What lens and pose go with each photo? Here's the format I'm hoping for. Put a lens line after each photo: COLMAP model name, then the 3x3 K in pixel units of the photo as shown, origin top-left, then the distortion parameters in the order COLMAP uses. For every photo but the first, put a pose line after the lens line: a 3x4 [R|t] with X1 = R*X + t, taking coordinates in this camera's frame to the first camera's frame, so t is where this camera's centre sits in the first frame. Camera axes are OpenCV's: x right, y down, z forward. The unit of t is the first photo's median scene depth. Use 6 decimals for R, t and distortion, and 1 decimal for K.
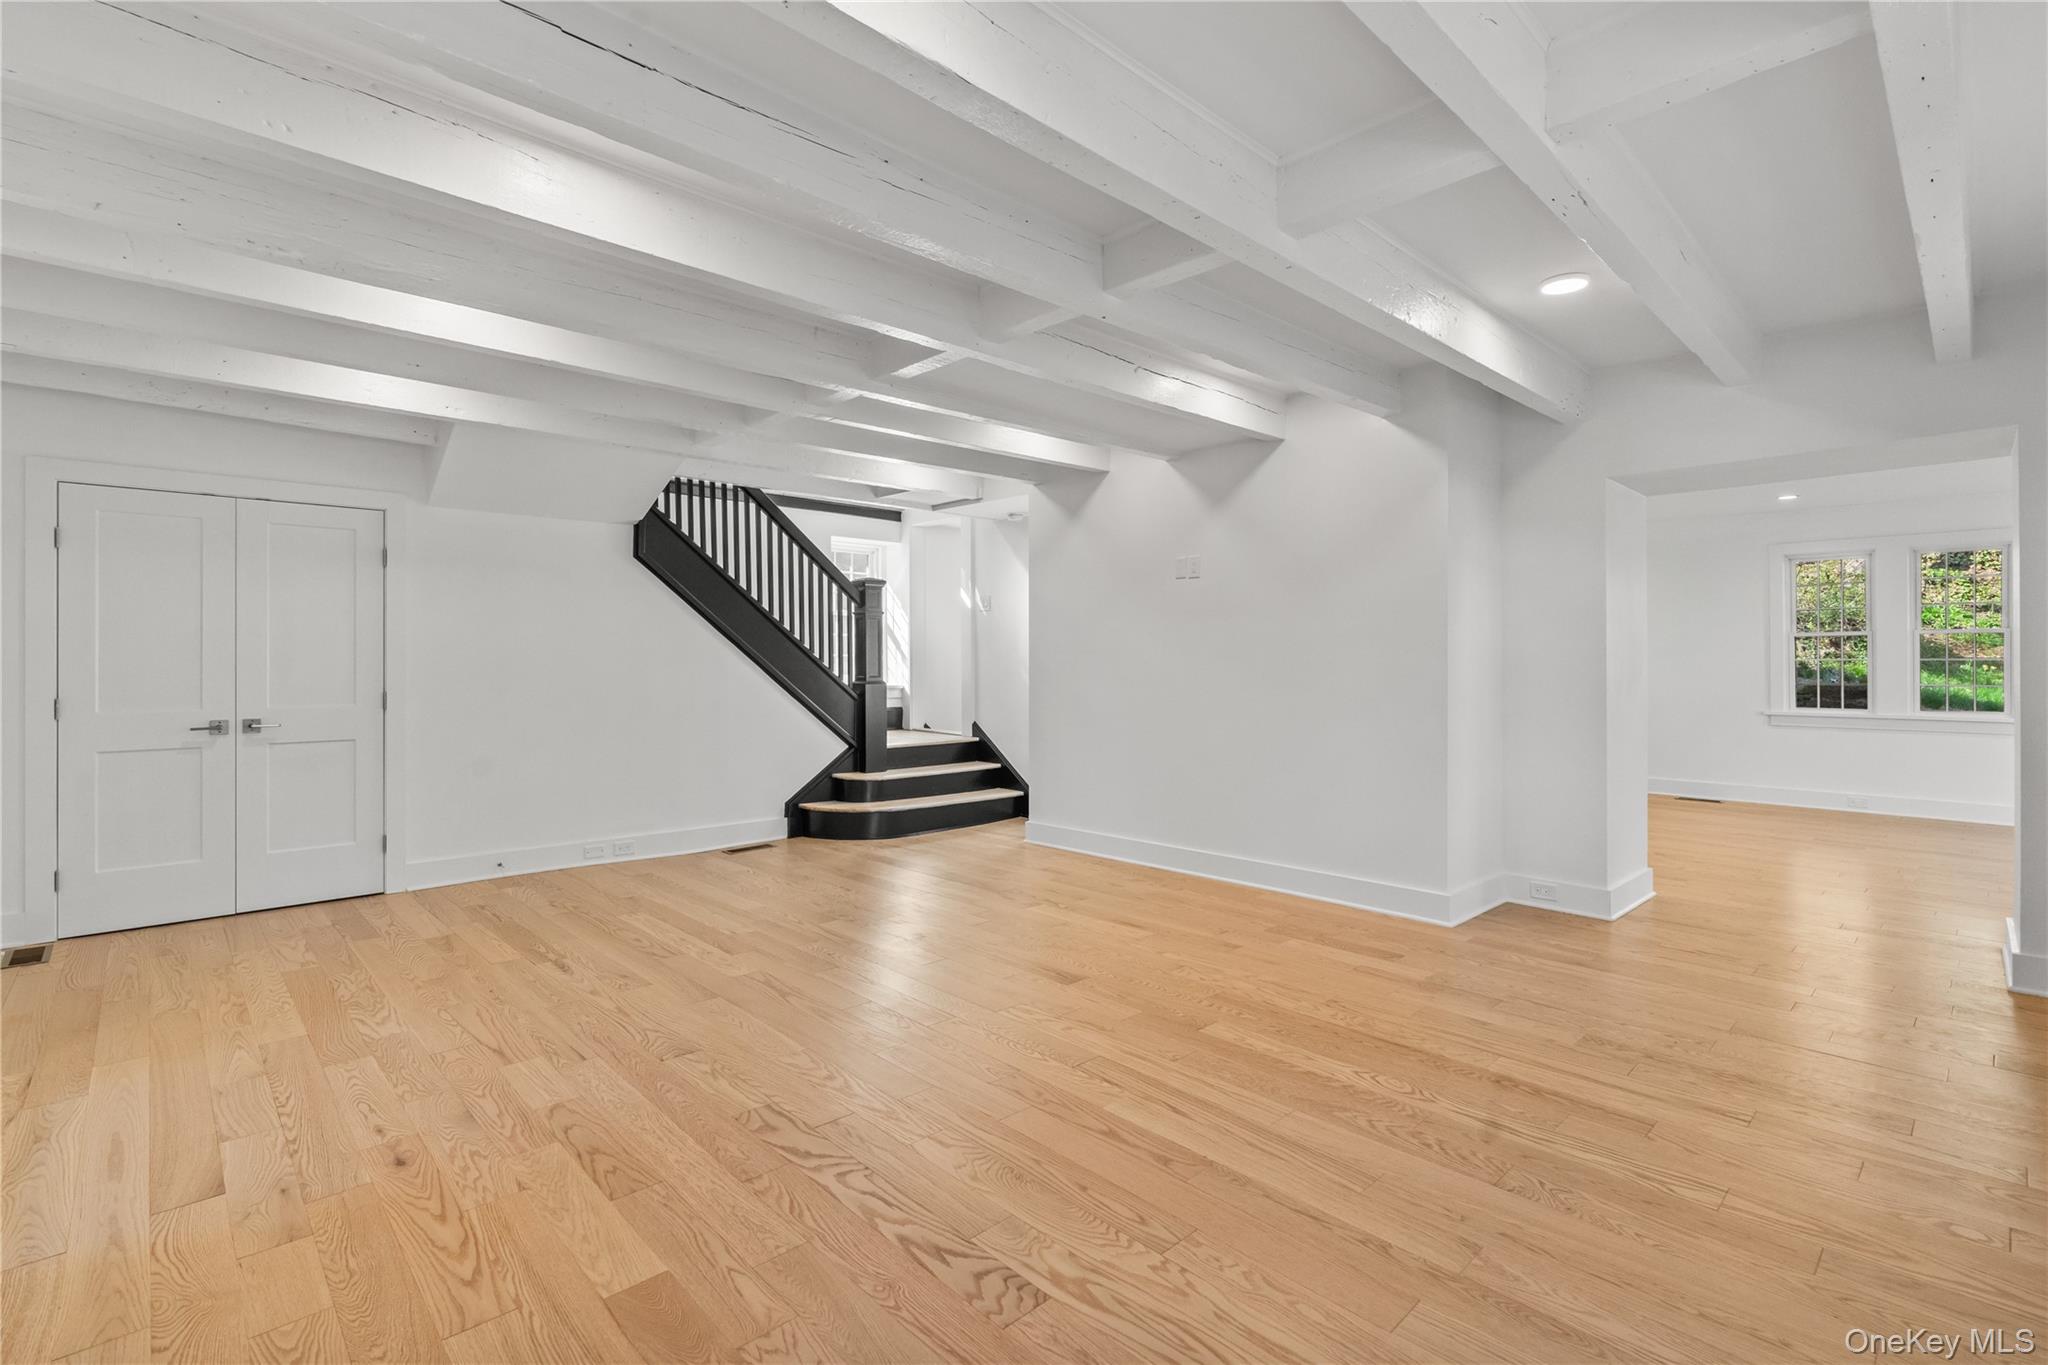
lens RADIAL K [[933.8, 0, 1017.8], [0, 933.8, 671.5], [0, 0, 1]] dist [-0.008939, 0.000867]
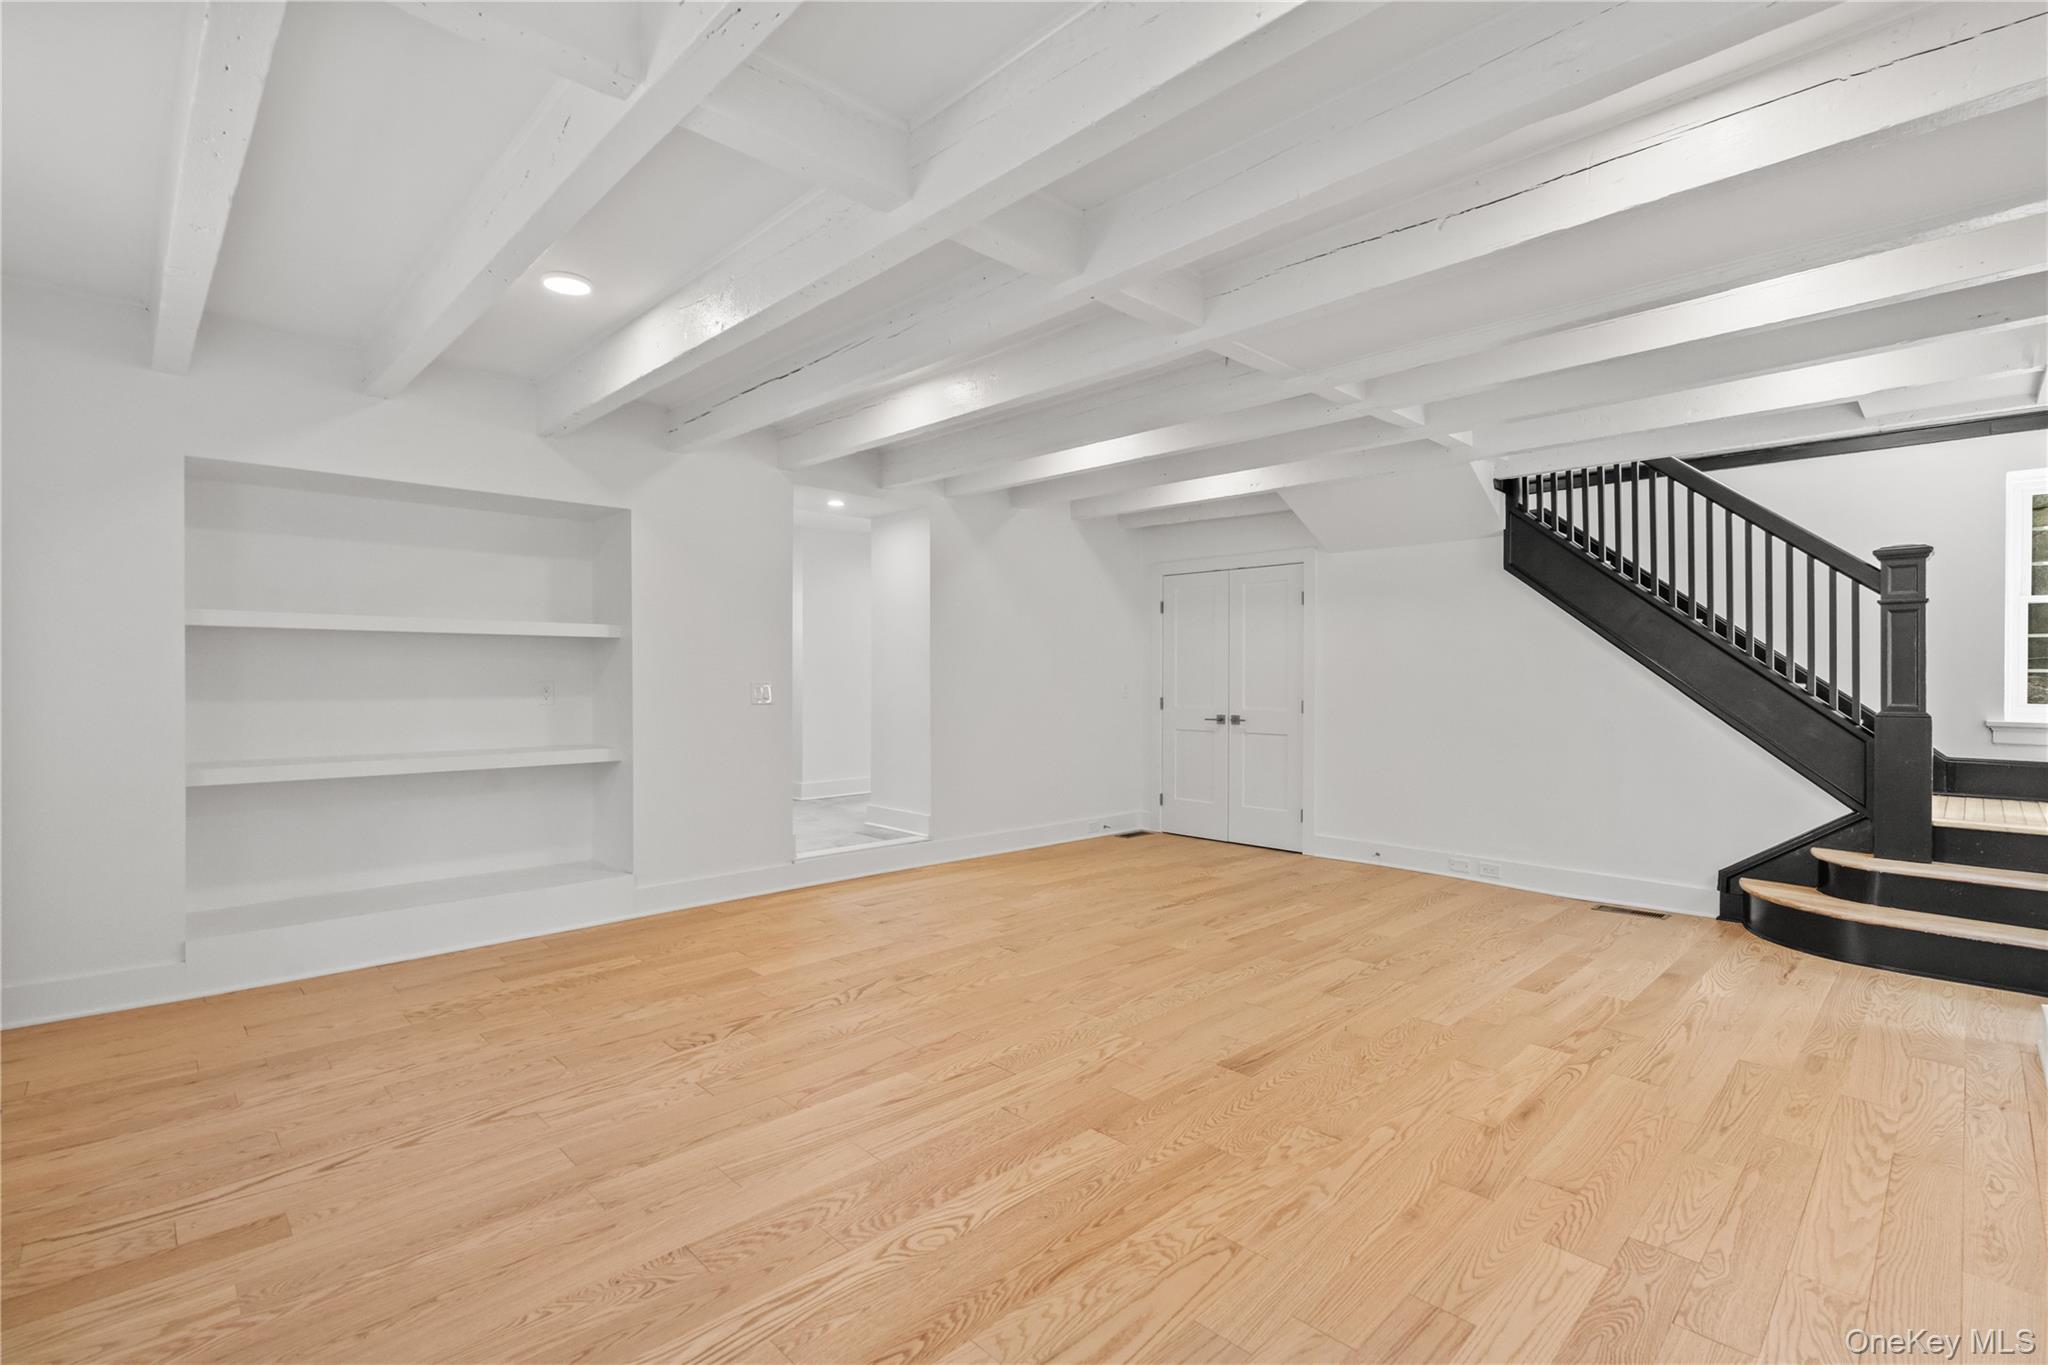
lens RADIAL K [[933.8, 0, 1017.8], [0, 933.8, 671.5], [0, 0, 1]] dist [-0.008939, 0.000867]
pose [[0.015888, -0.004460, -0.999864, 1.044232], [-0.013661, 0.999896, -0.004677, -0.011115], [0.999780, 0.013733, 0.015826, 0.948210]]
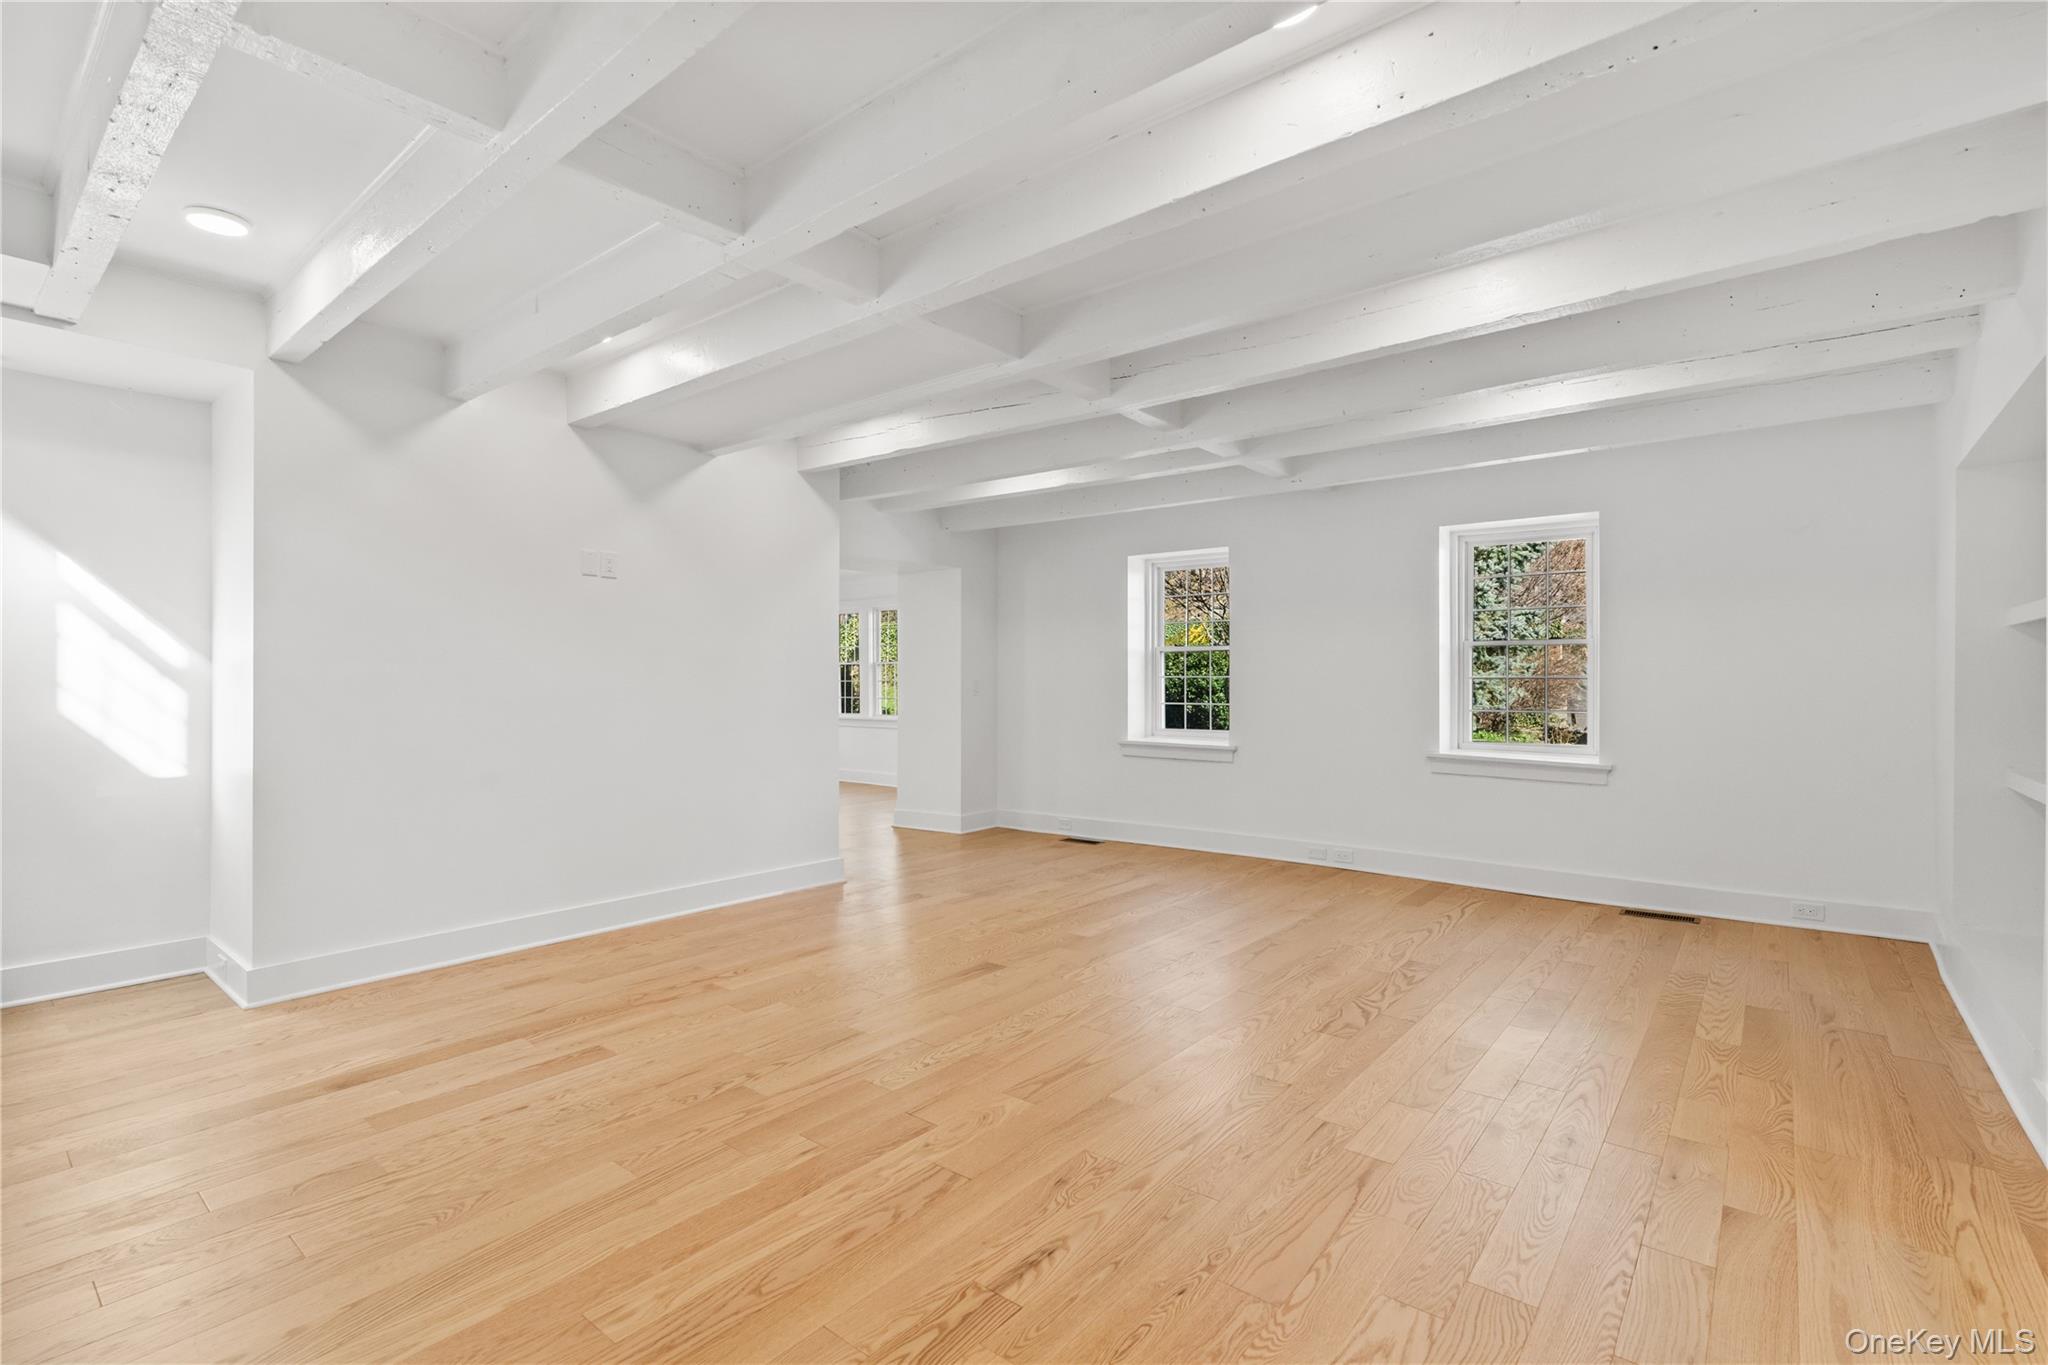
lens RADIAL K [[933.8, 0, 1017.8], [0, 933.8, 671.5], [0, 0, 1]] dist [-0.008939, 0.000867]
pose [[-0.129432, 0.012295, 0.991512, -1.241832], [0.010225, 0.999887, -0.011064, -0.003103], [-0.991536, 0.008706, -0.129543, 1.329775]]
